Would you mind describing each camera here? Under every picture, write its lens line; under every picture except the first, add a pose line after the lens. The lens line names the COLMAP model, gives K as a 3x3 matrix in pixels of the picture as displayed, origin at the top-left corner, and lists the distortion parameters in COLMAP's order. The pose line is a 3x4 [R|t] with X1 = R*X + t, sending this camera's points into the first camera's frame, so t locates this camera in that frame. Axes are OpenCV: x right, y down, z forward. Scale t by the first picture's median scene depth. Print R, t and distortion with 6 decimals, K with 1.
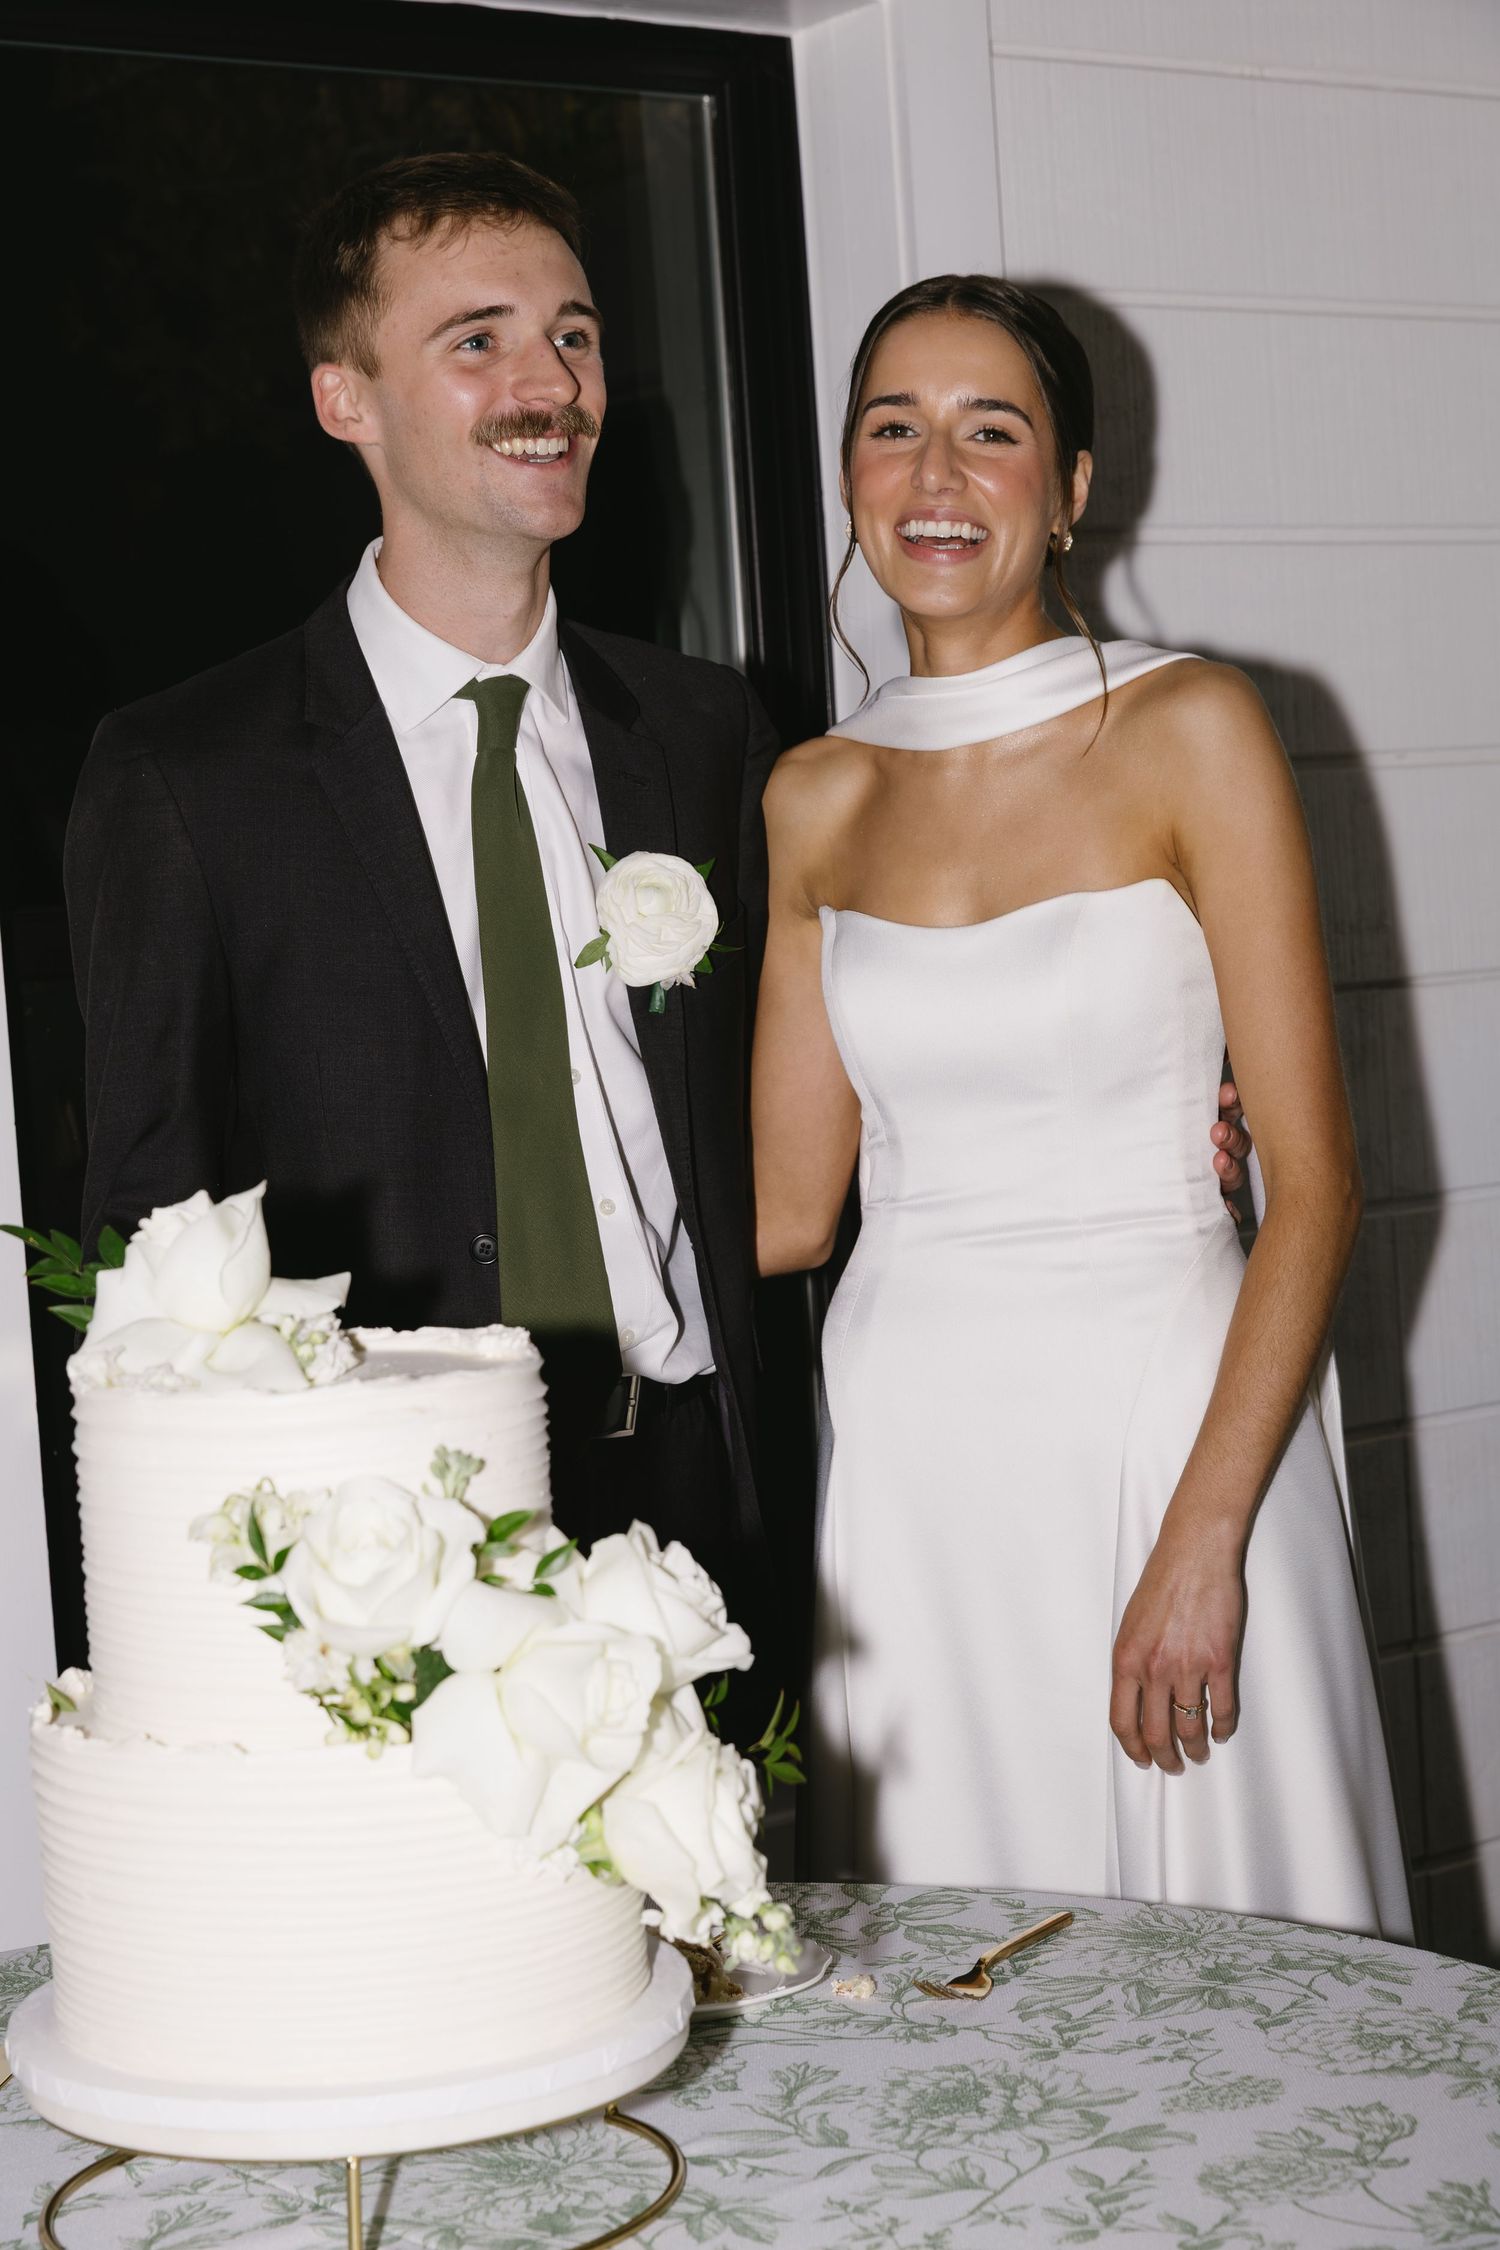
lens RADIAL K [[3883.1, 0, 761.4], [0, 3883.1, 1126.6], [0, 0, 1]] dist [-0.069738, 0.000000]
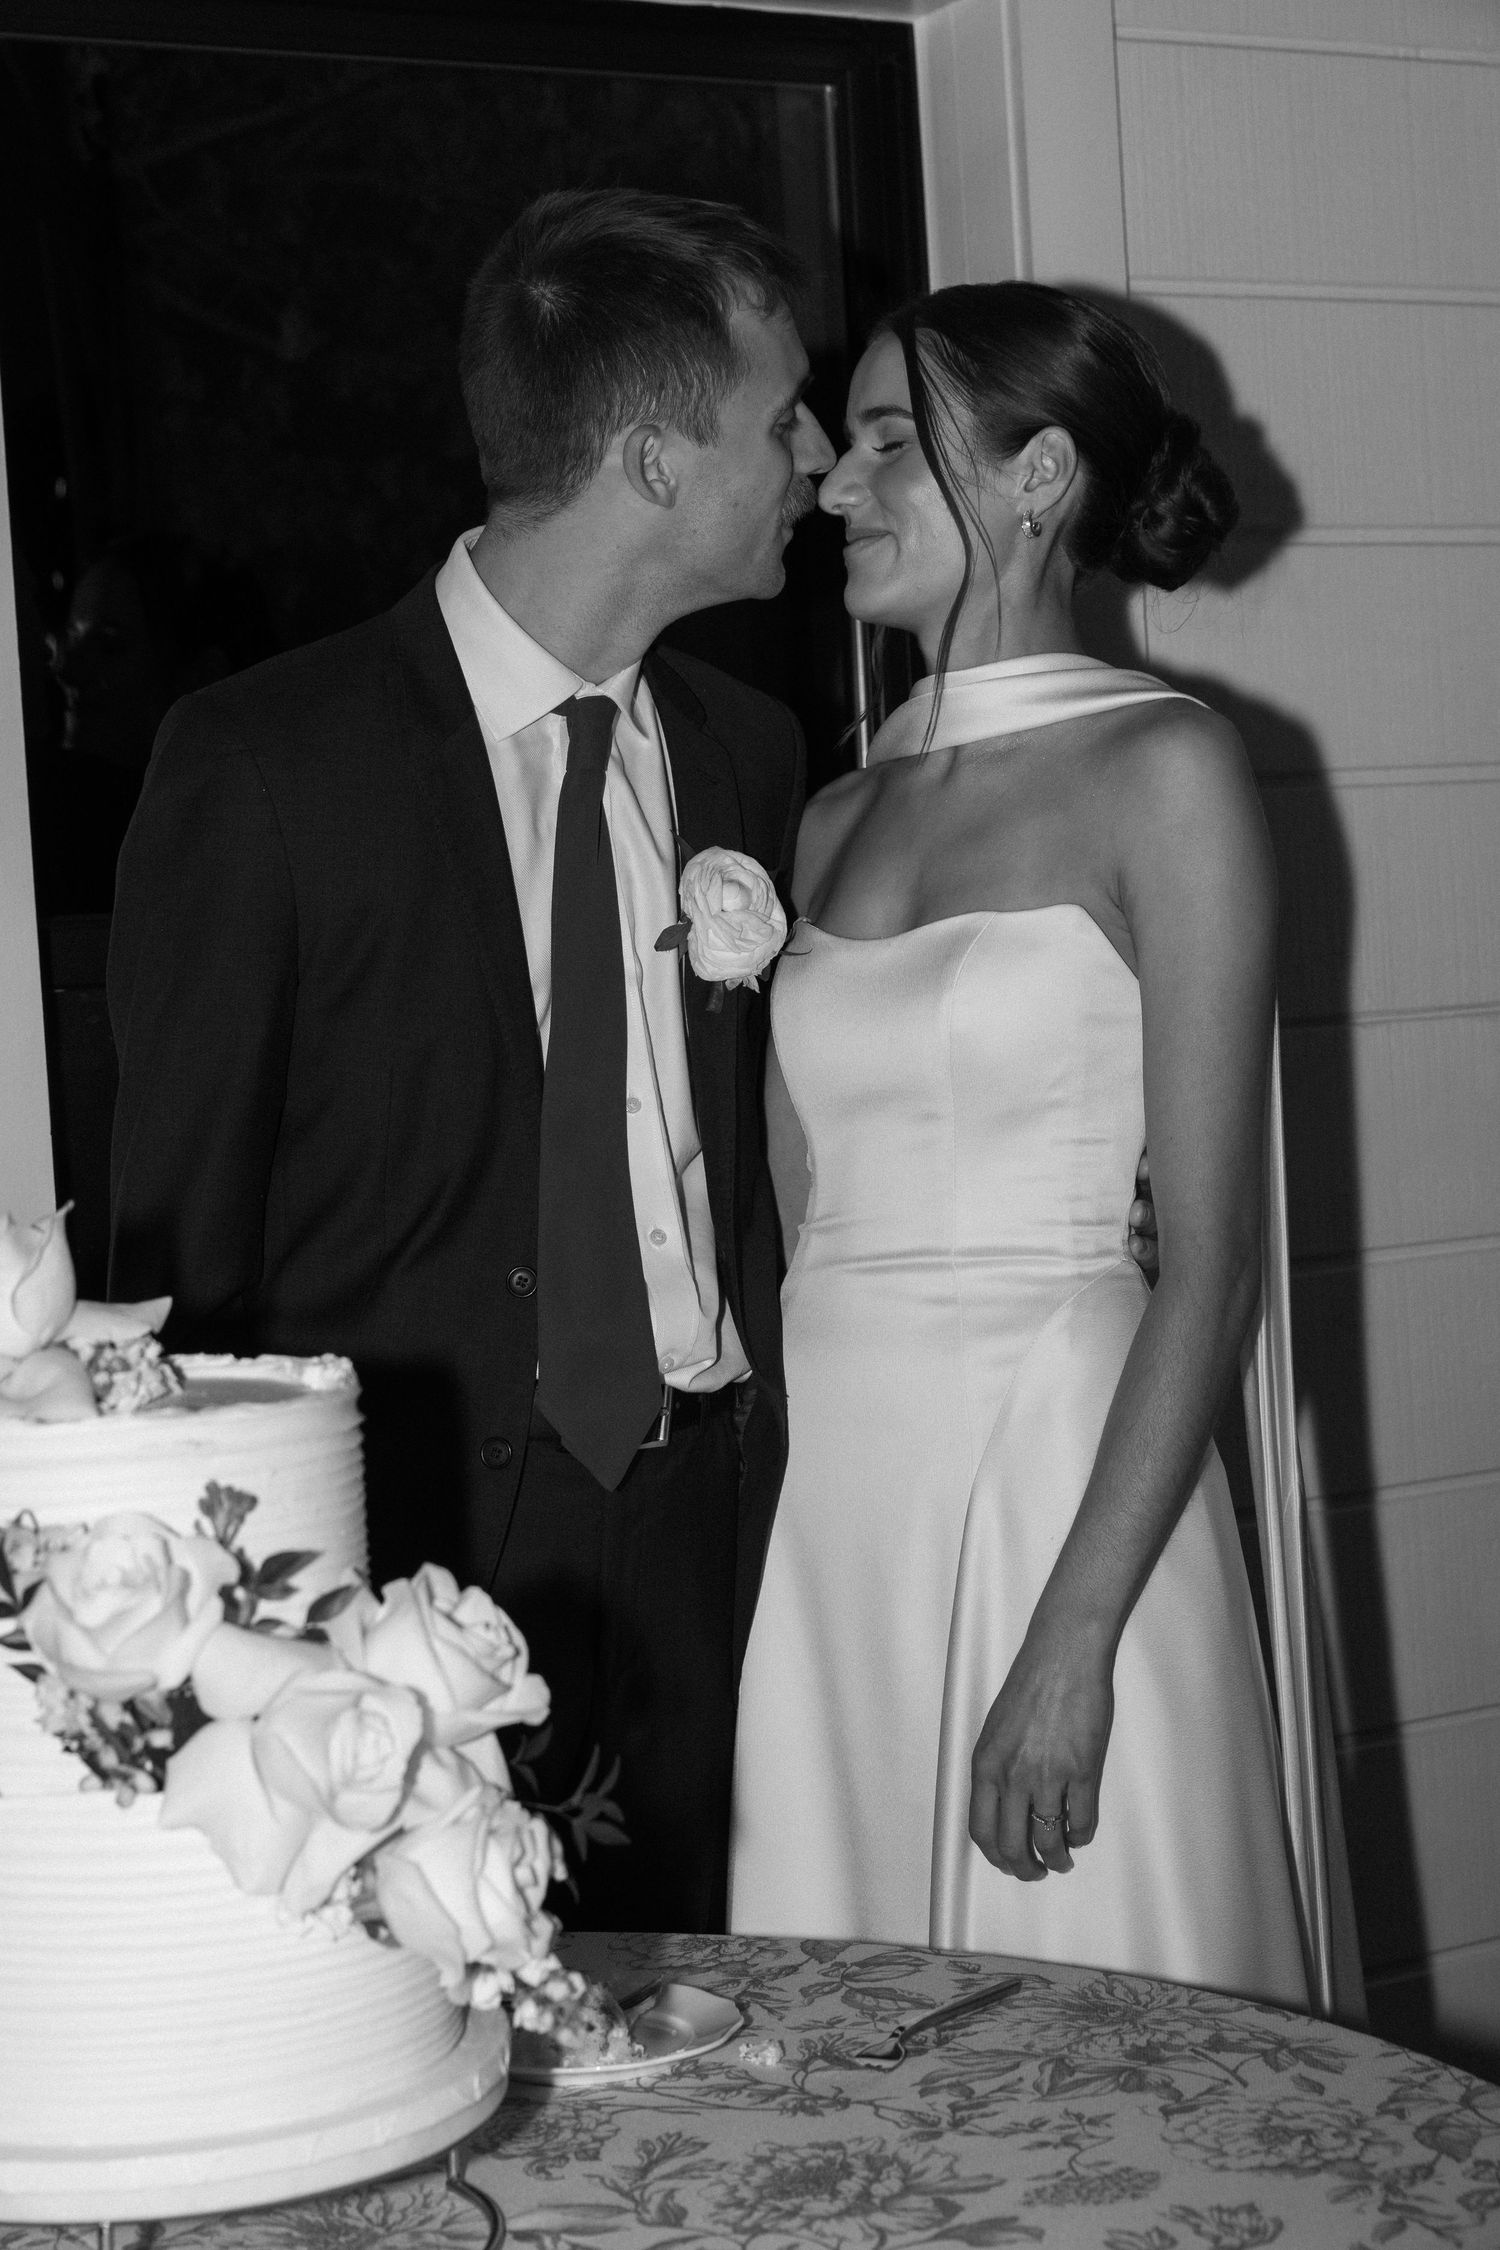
lens RADIAL K [[3883.1, 0, 748.0], [0, 3883.1, 1133.8], [0, 0, 1]] dist [-0.069738, 0.000000]
pose [[0.994469, 0.013036, -0.104219, 0.130953], [-0.013113, 0.999914, -0.000052, -0.004433], [0.104210, 0.001418, 0.994554, 0.057165]]
